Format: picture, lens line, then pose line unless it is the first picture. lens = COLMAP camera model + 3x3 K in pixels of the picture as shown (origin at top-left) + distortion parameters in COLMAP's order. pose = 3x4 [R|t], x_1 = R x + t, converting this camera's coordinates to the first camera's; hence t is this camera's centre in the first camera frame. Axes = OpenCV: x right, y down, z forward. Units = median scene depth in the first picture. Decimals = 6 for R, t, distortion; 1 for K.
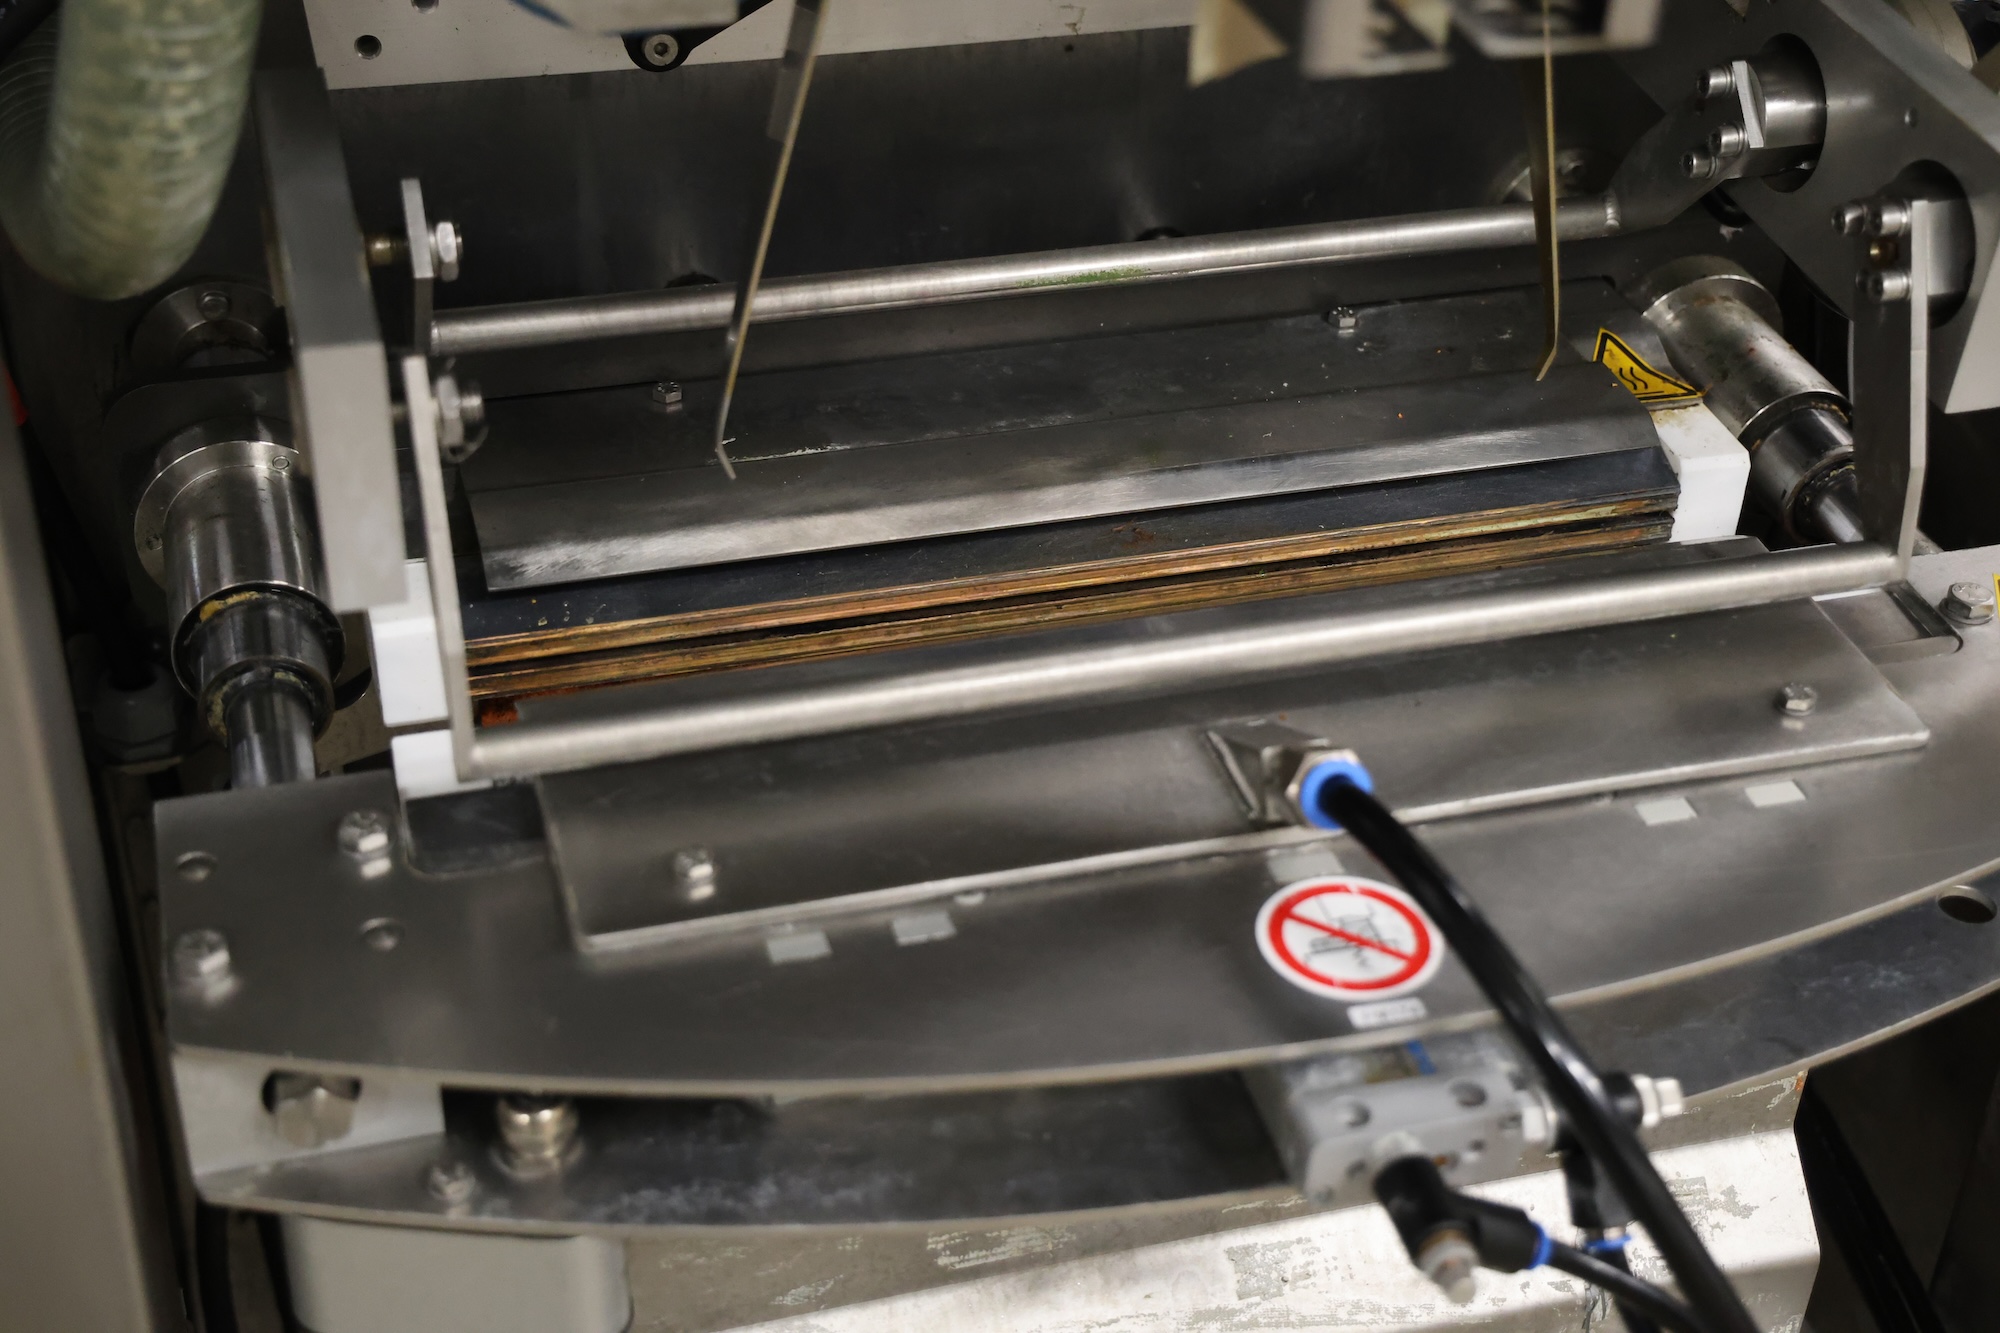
lens RADIAL K [[2810.9, 0, 1009.3], [0, 2810.9, 664.8], [0, 0, 1]] dist [0.178604, 0.000000]
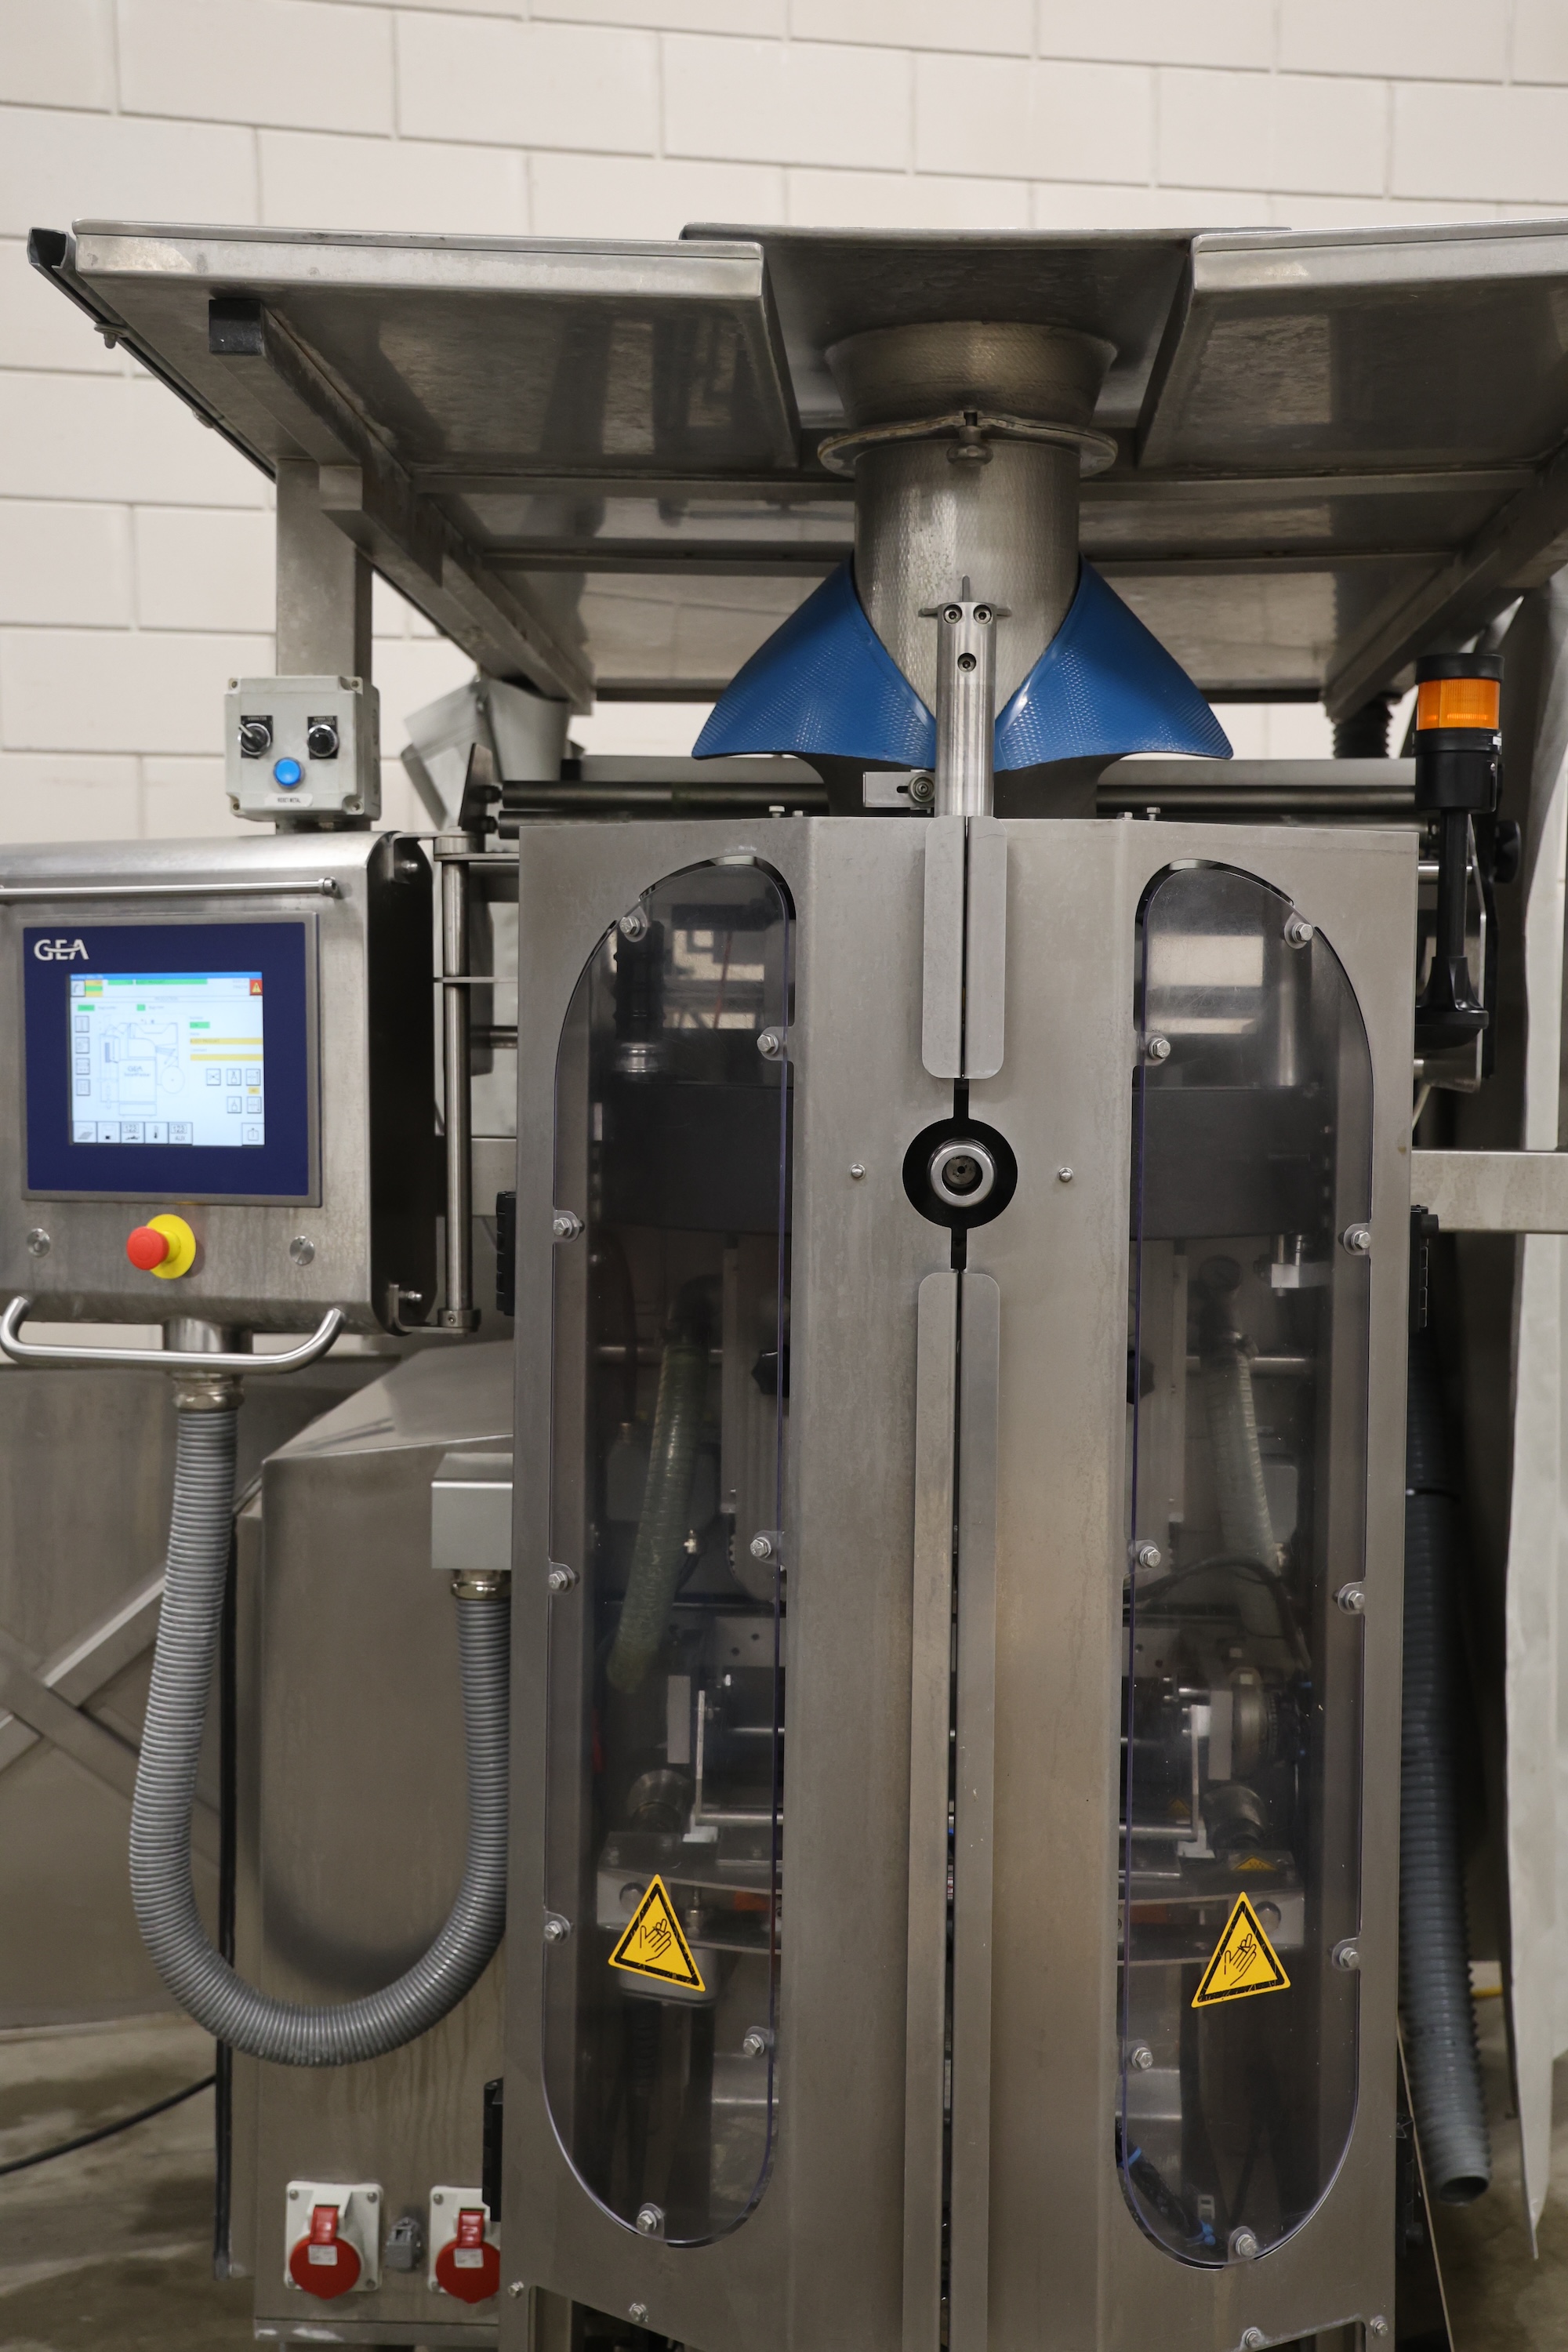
lens RADIAL K [[2900.4, 0, 717.4], [0, 2900.4, 1218.8], [0, 0, 1]] dist [0.129965, 0.000000]
pose [[0.936394, 0.002400, -0.350941, 0.864395], [-0.184403, 0.854174, -0.486191, 0.927825], [0.298598, 0.519981, 0.800287, -1.764113]]
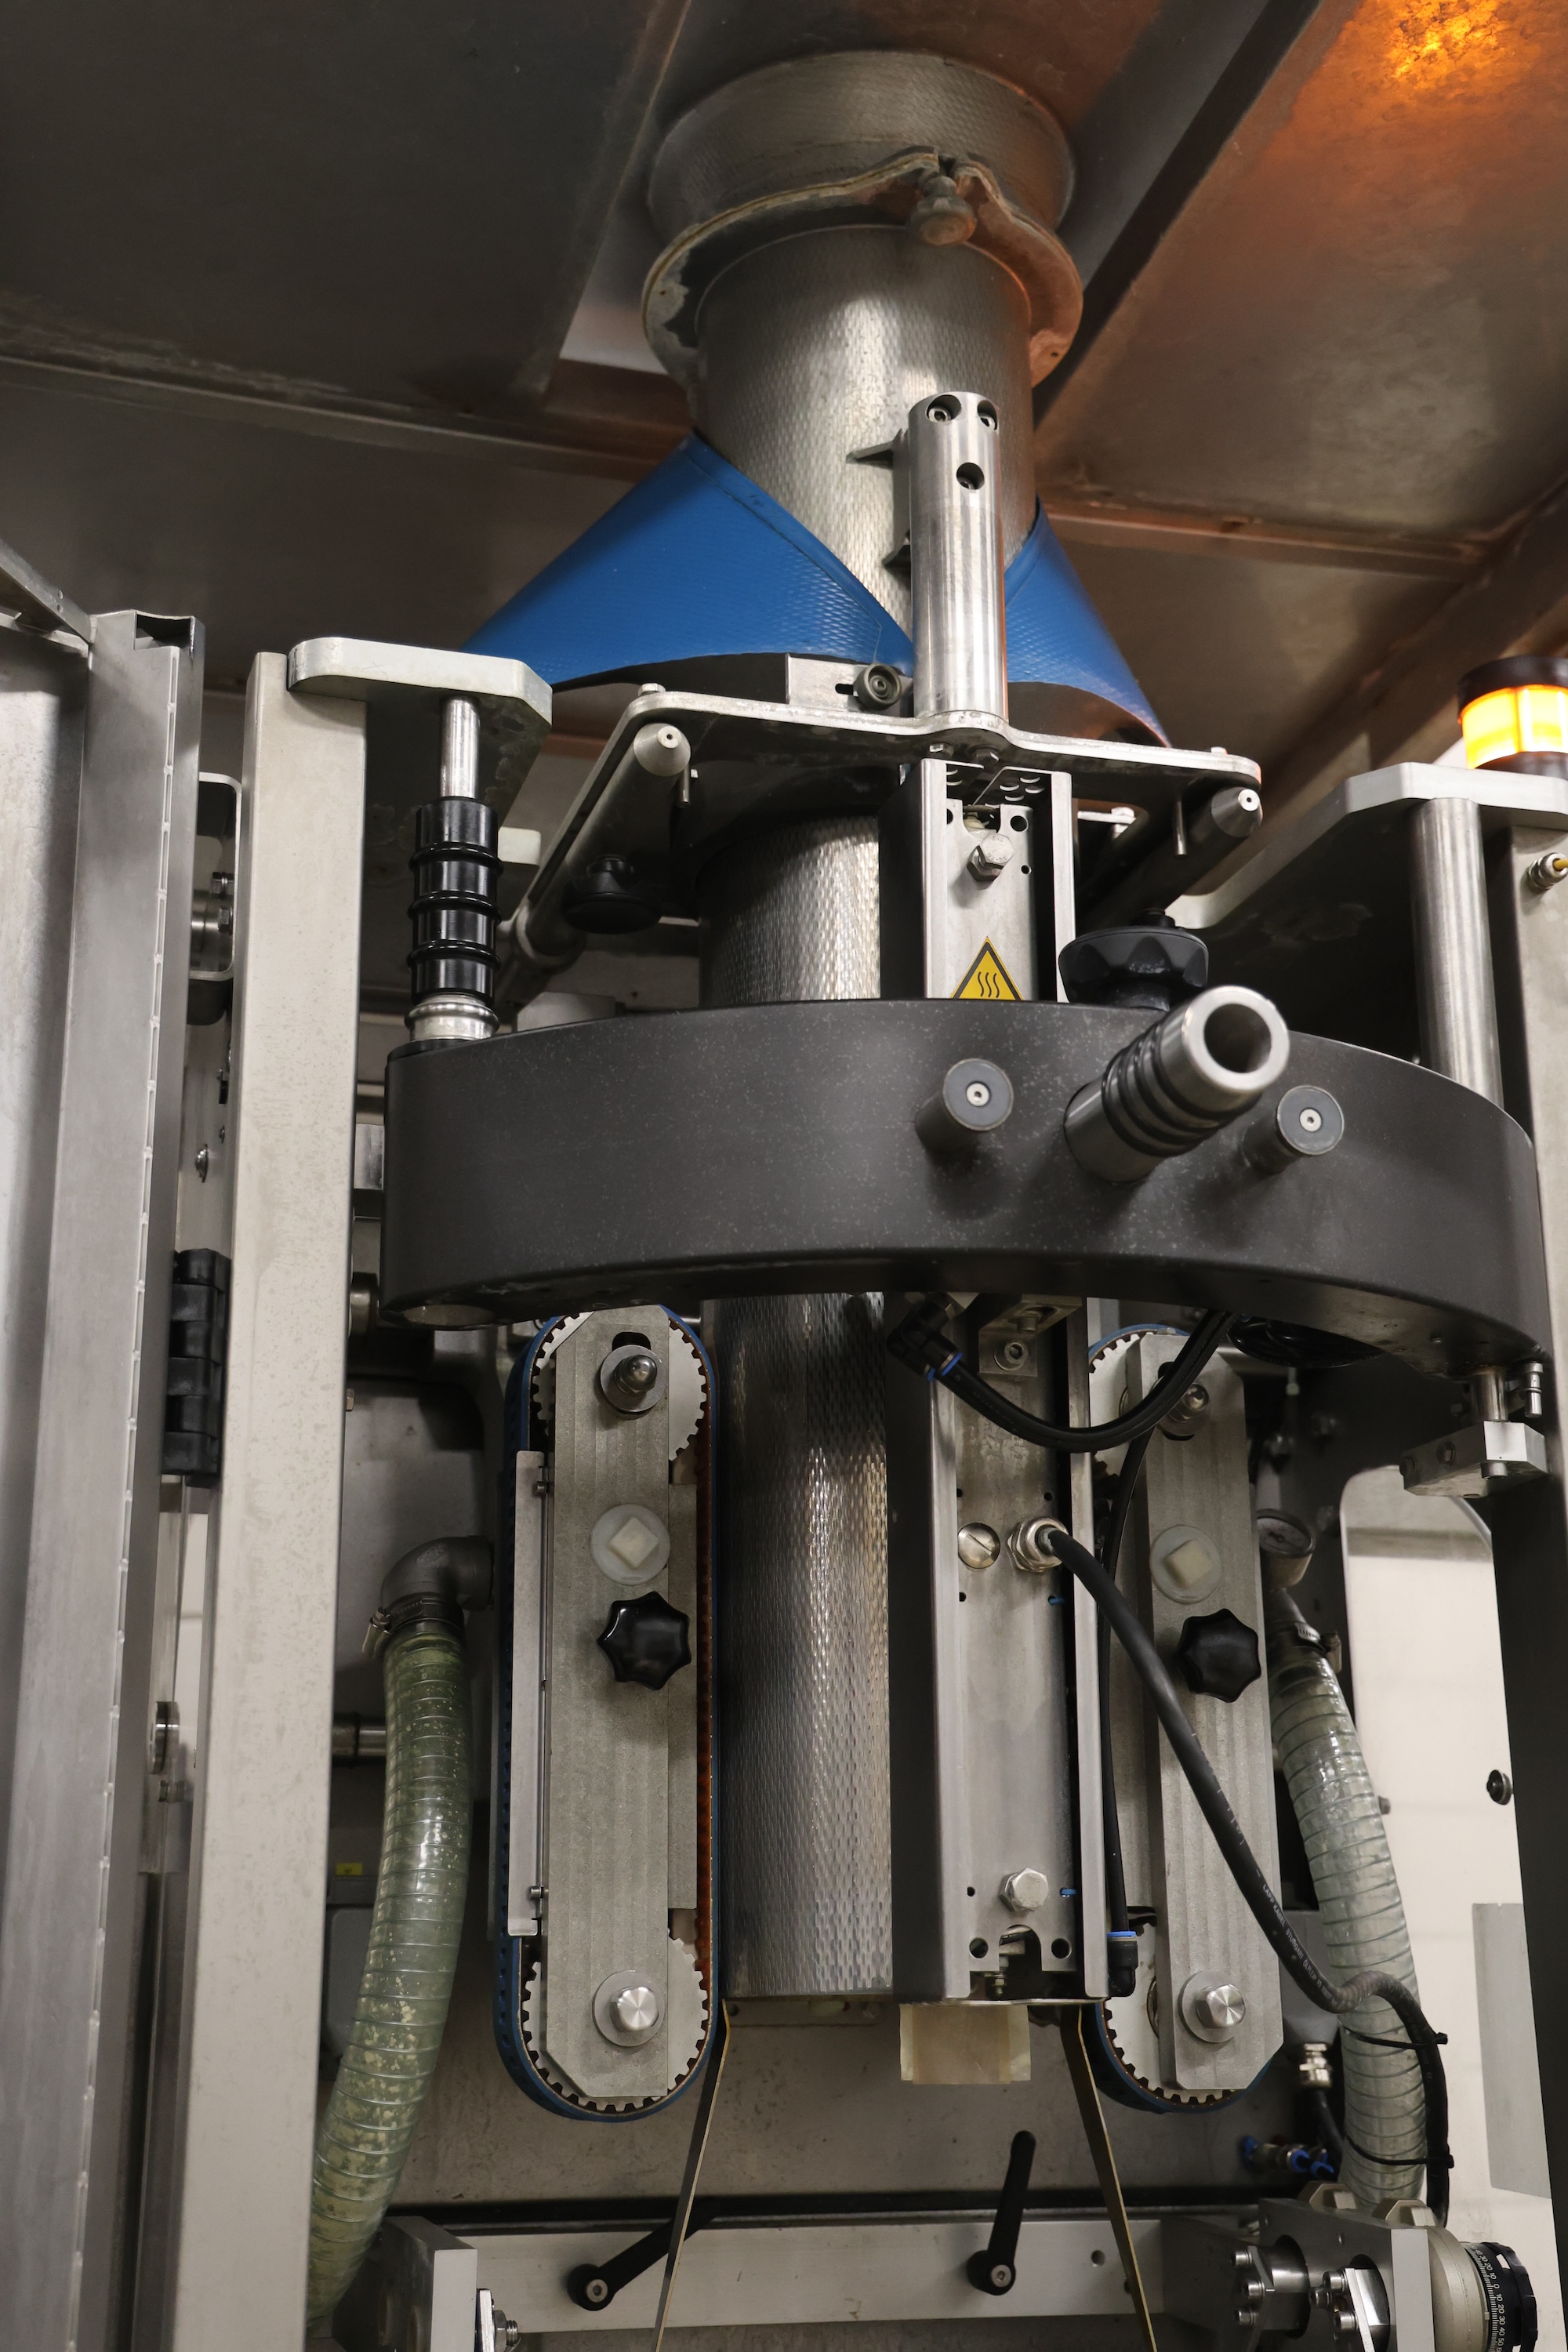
lens RADIAL K [[2995.6, 0, 770.7], [0, 2995.6, 1200.1], [0, 0, 1]] dist [0.122792, 0.000000]
pose [[0.999125, -0.040858, 0.008983, -0.015050], [0.032610, 0.626168, -0.779006, 0.782486], [0.026203, 0.778617, 0.626953, -0.594068]]
